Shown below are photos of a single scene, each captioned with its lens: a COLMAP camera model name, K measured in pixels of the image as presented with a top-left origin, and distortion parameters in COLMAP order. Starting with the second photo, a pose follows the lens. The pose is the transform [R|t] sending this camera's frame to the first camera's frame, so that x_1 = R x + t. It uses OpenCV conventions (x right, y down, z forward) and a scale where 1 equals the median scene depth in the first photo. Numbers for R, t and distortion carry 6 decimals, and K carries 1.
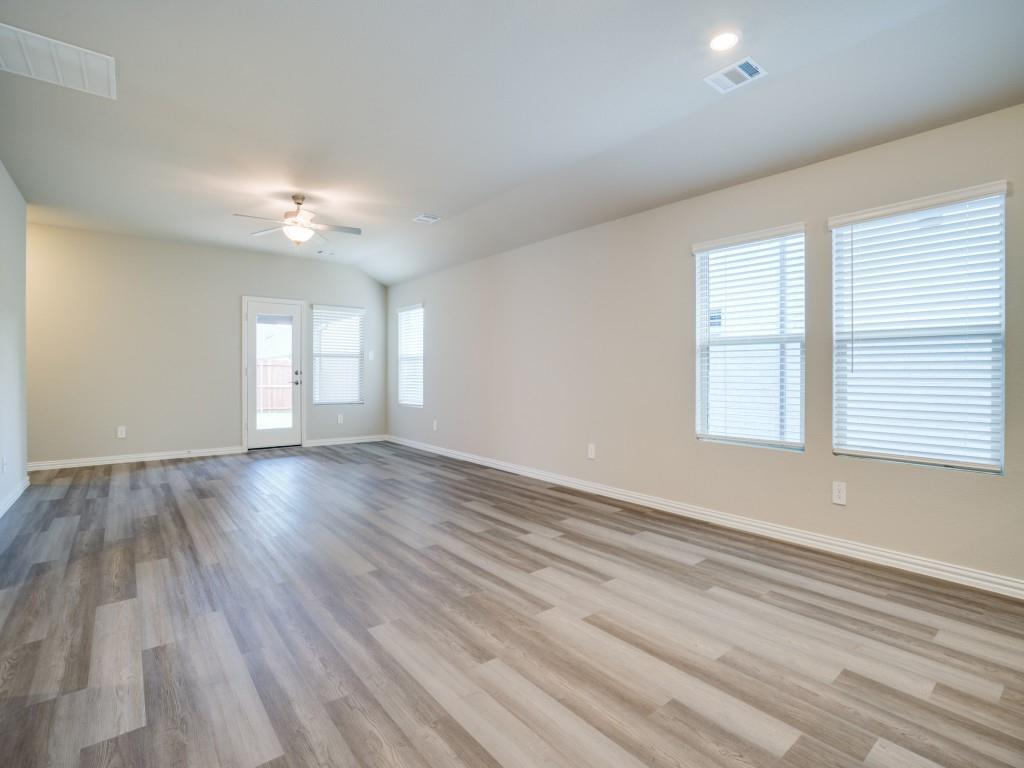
lens RADIAL K [[497.9, 0, 507.4], [0, 497.9, 383.0], [0, 0, 1]] dist [-0.058460, 0.018476]
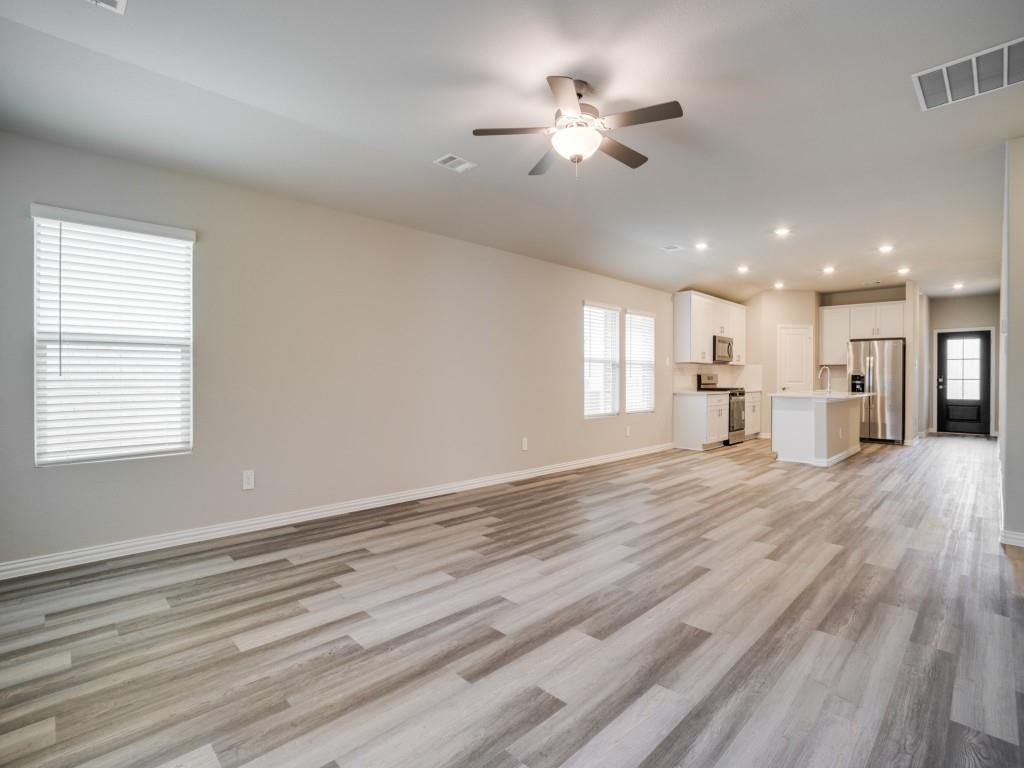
lens RADIAL K [[497.9, 0, 519.0], [0, 497.9, 385.3], [0, 0, 1]] dist [-0.058460, 0.018476]
pose [[-0.115895, -0.016357, 0.993127, -1.630162], [0.022209, 0.999572, 0.019055, -0.044193], [-0.993013, 0.024265, -0.115482, 1.838047]]
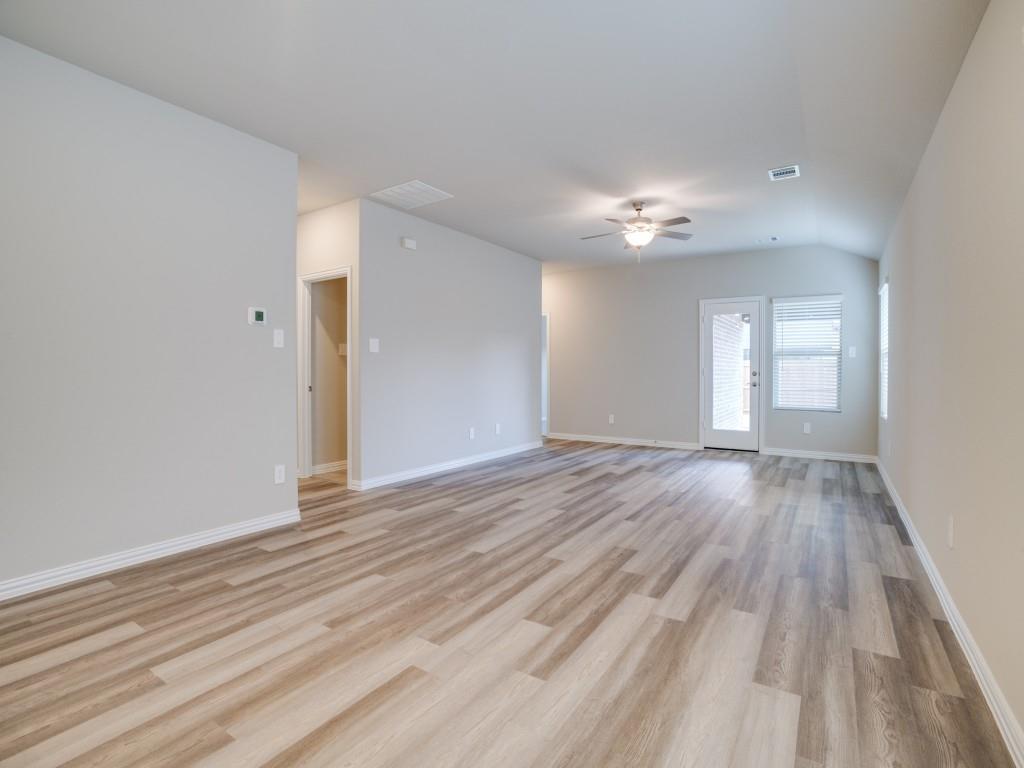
lens RADIAL K [[497.9, 0, 518.1], [0, 497.9, 374.2], [0, 0, 1]] dist [-0.058460, 0.018476]
pose [[0.319935, 0.002316, -0.947437, 0.771061], [-0.021994, 0.999746, -0.004984, -0.012175], [0.947184, 0.022432, 0.319904, 0.691833]]
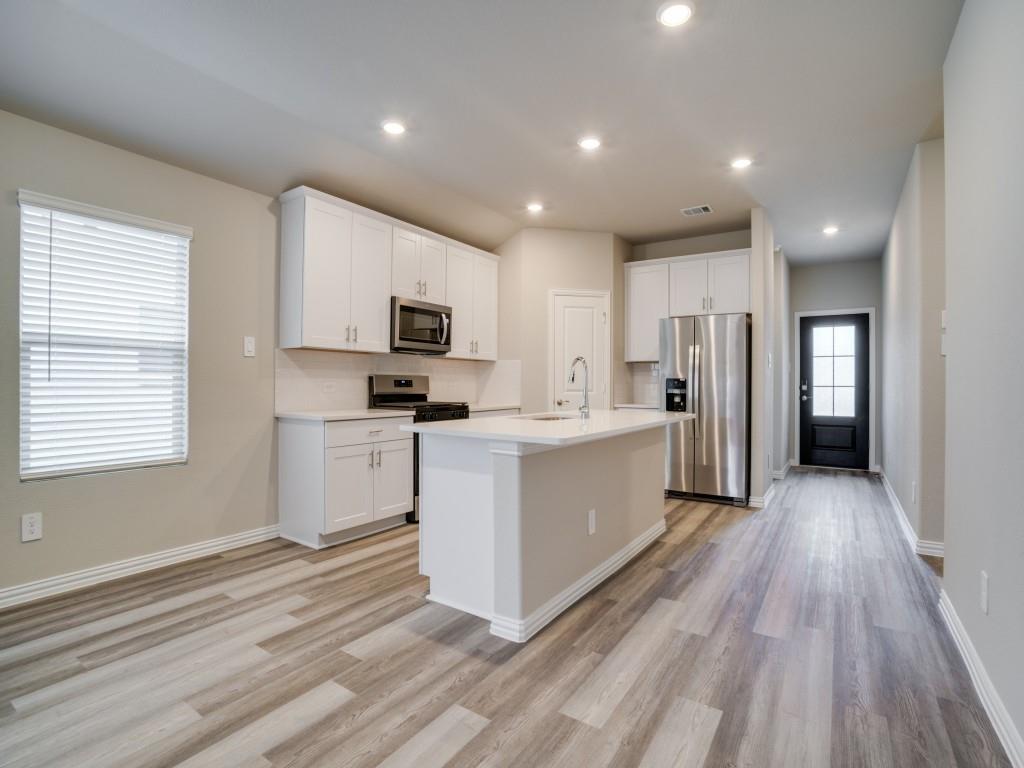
lens RADIAL K [[497.9, 0, 521.9], [0, 497.9, 383.6], [0, 0, 1]] dist [-0.058460, 0.018476]
pose [[-0.317278, -0.000343, 0.948333, -0.364111], [0.017794, 0.999822, 0.006314, -0.007481], [-0.948166, 0.018878, -0.317215, 0.480426]]
